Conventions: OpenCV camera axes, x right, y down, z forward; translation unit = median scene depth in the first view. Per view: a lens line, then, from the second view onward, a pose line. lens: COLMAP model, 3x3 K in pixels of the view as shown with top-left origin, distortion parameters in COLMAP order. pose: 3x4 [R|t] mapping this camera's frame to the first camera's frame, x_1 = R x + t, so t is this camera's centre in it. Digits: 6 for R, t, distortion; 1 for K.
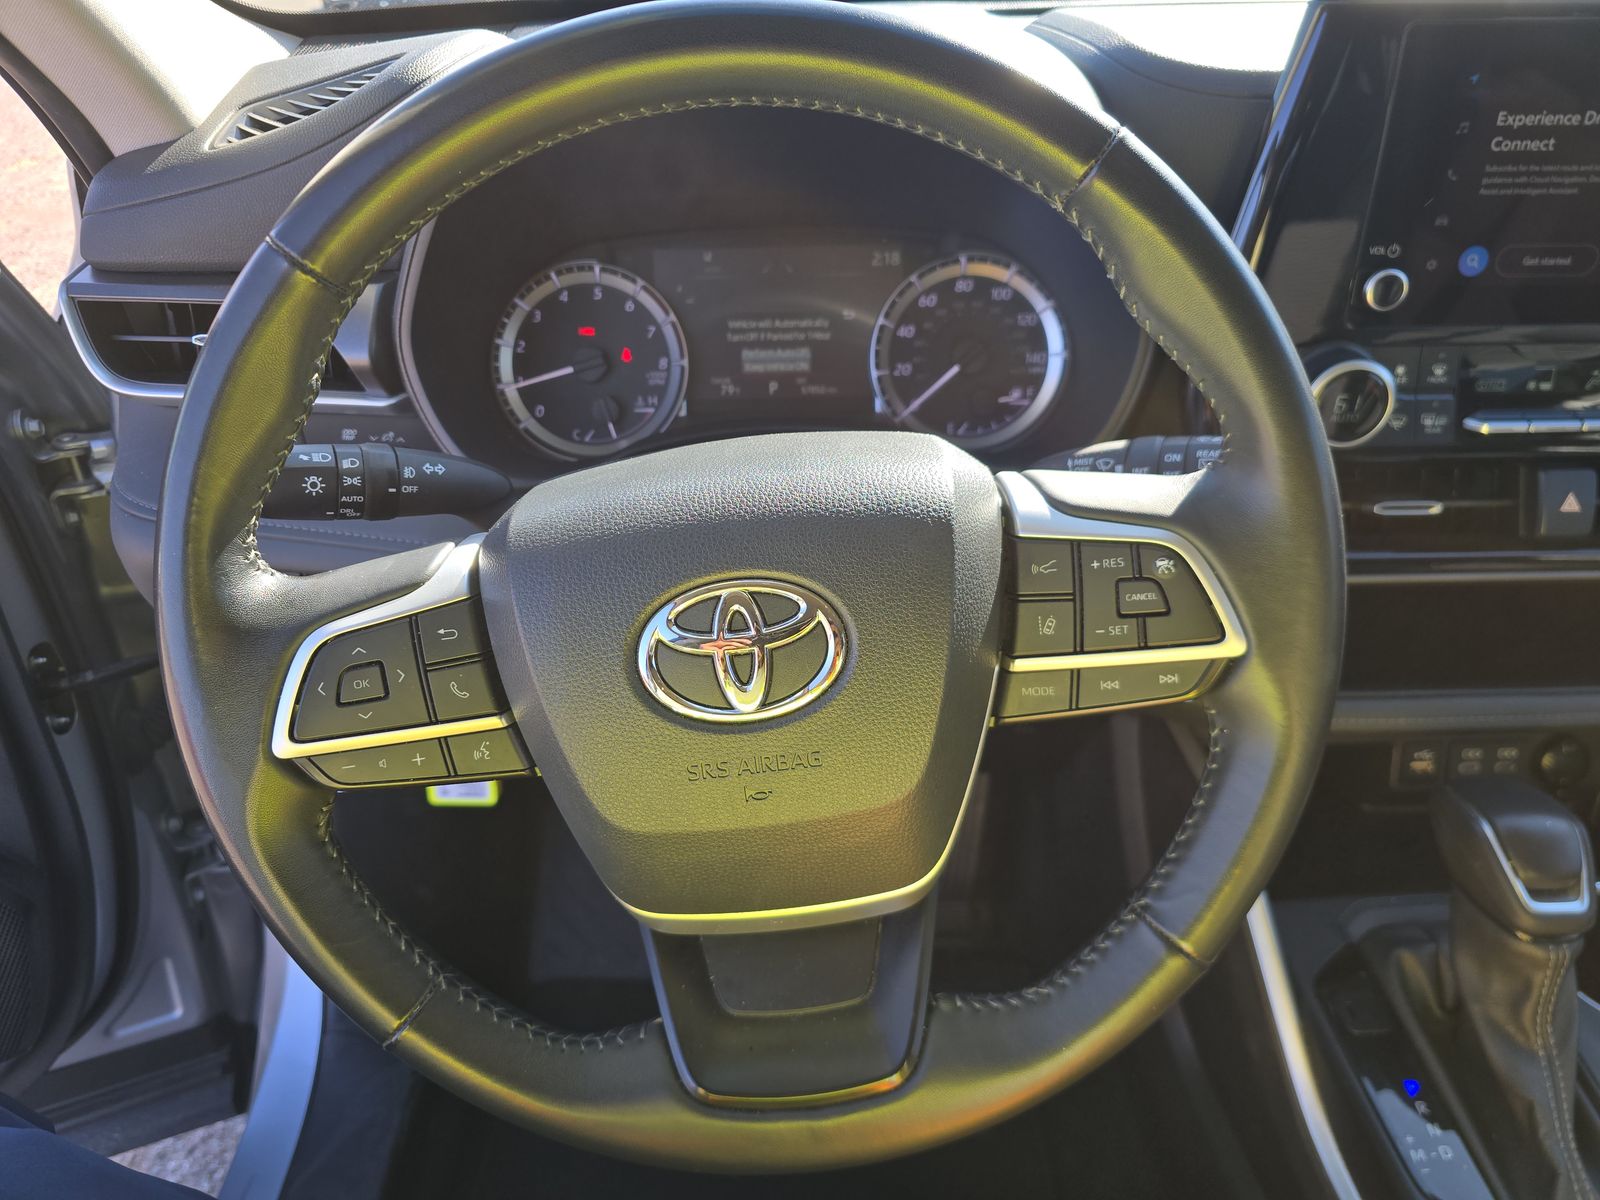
lens RADIAL K [[1091.2, 0, 800.1], [0, 1091.2, 599.1], [0, 0, 1]] dist [-0.013498, -0.008347]
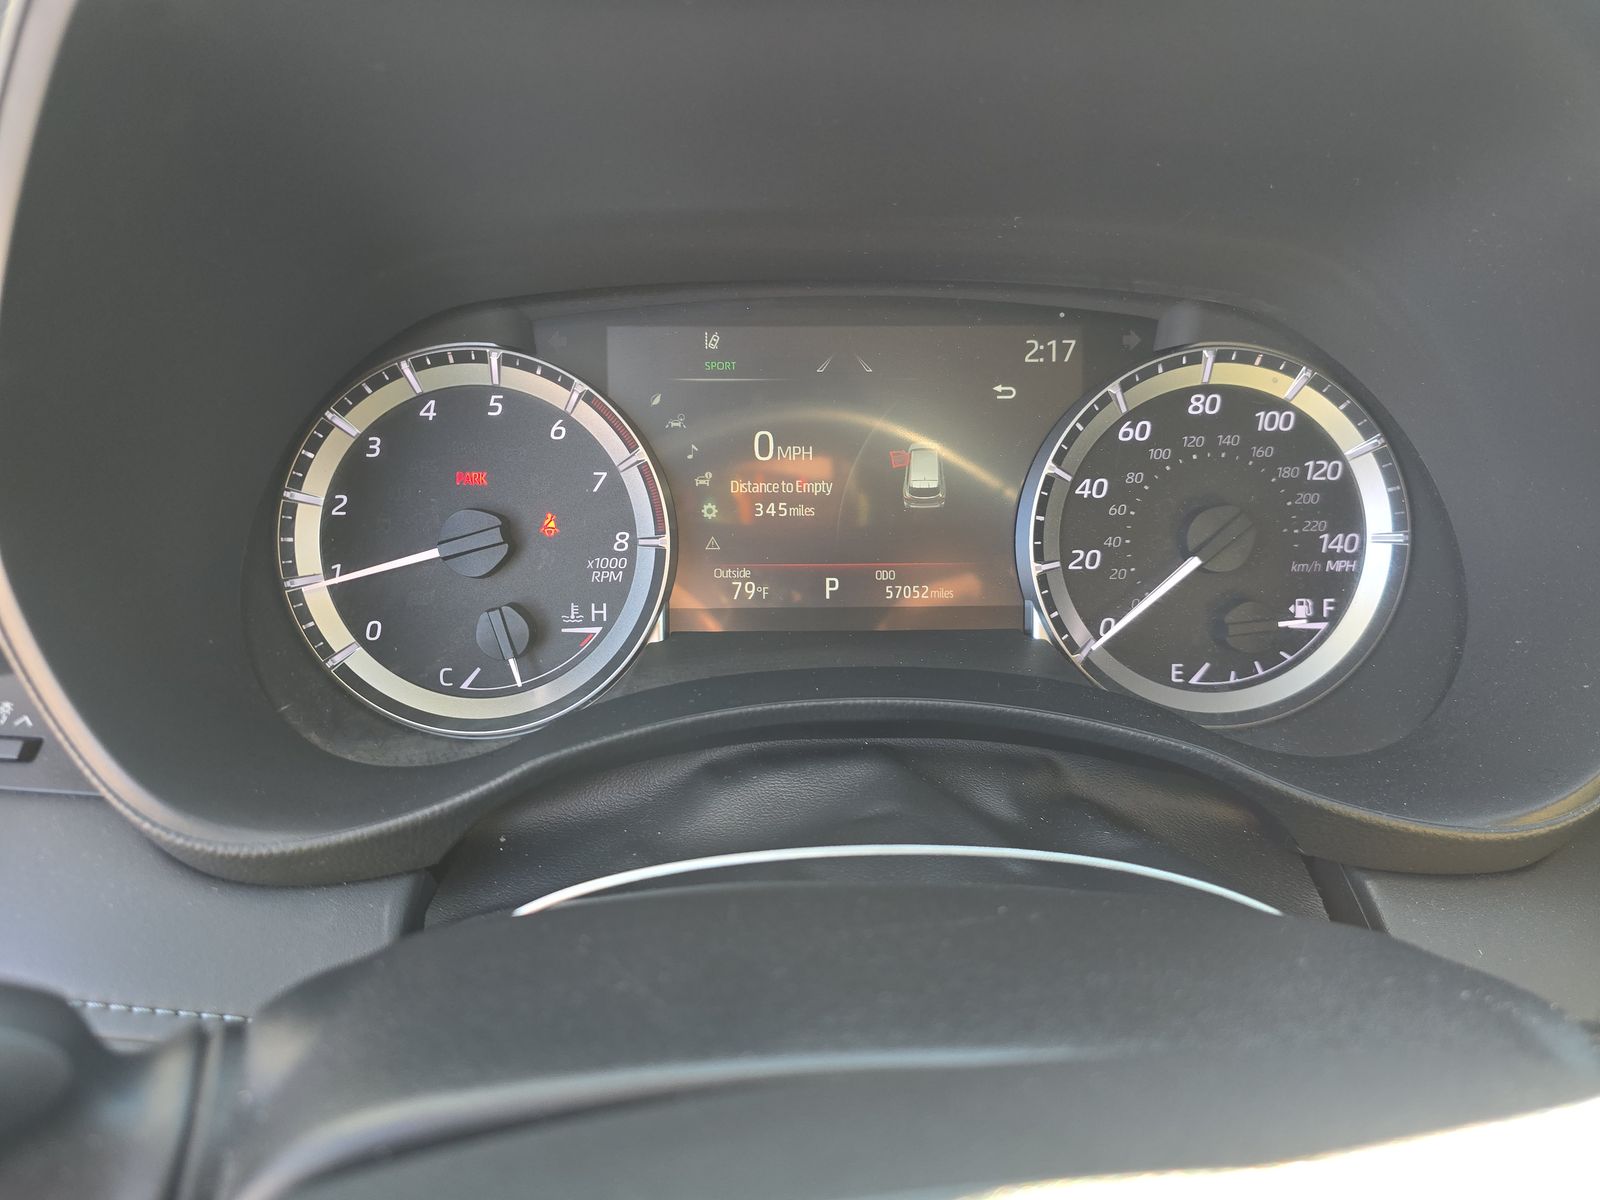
lens RADIAL K [[1091.2, 0, 799.9], [0, 1091.2, 601.3], [0, 0, 1]] dist [-0.013498, -0.008347]
pose [[0.998509, 0.009441, 0.053759, -0.069797], [-0.003792, 0.994546, -0.104234, -0.137096], [-0.054450, 0.103875, 0.993099, 0.495862]]
